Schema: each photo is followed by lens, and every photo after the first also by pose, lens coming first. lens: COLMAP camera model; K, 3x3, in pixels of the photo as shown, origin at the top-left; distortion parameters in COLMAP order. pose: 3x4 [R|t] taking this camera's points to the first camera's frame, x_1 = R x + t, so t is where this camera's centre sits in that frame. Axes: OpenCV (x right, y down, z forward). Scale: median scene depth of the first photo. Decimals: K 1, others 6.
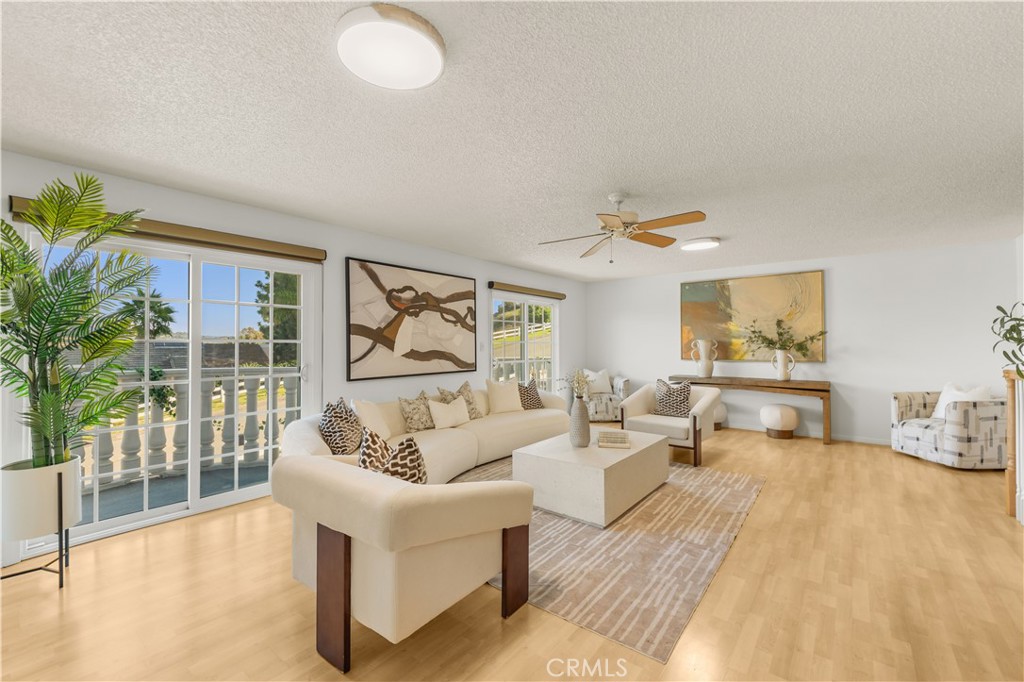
lens RADIAL K [[445.6, 0, 505.1], [0, 445.6, 341.1], [0, 0, 1]] dist [0.013253, -0.002573]
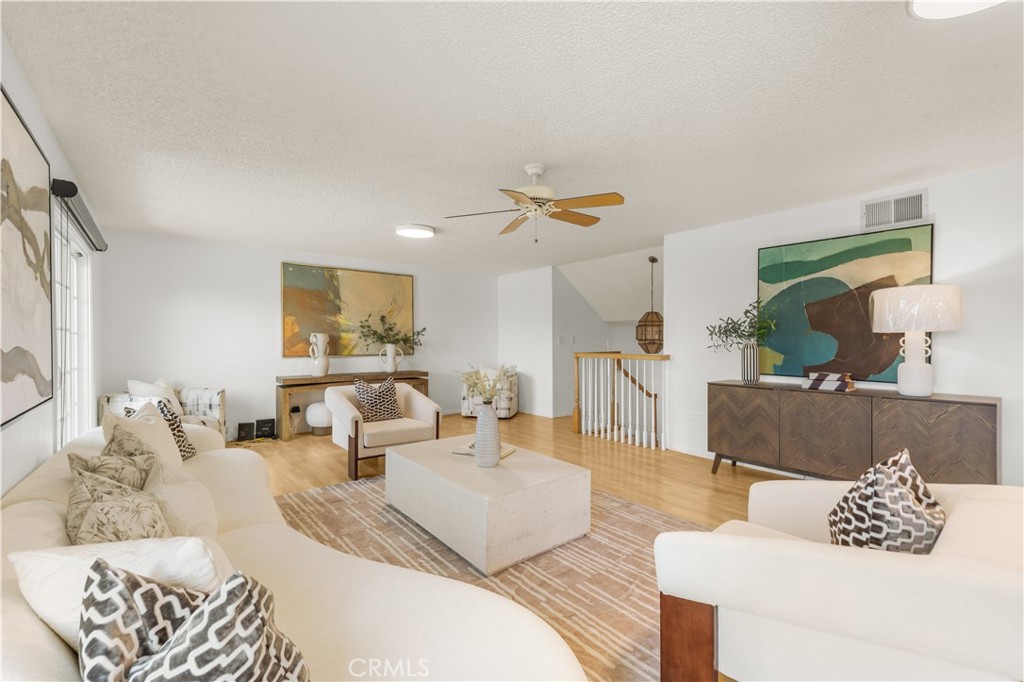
lens RADIAL K [[445.6, 0, 506.3], [0, 445.6, 342.2], [0, 0, 1]] dist [0.013253, -0.002573]
pose [[0.178211, 0.000697, 0.983992, -0.357378], [-0.006609, 0.999978, 0.000488, 0.011923], [-0.983970, -0.006591, 0.178212, 0.501769]]
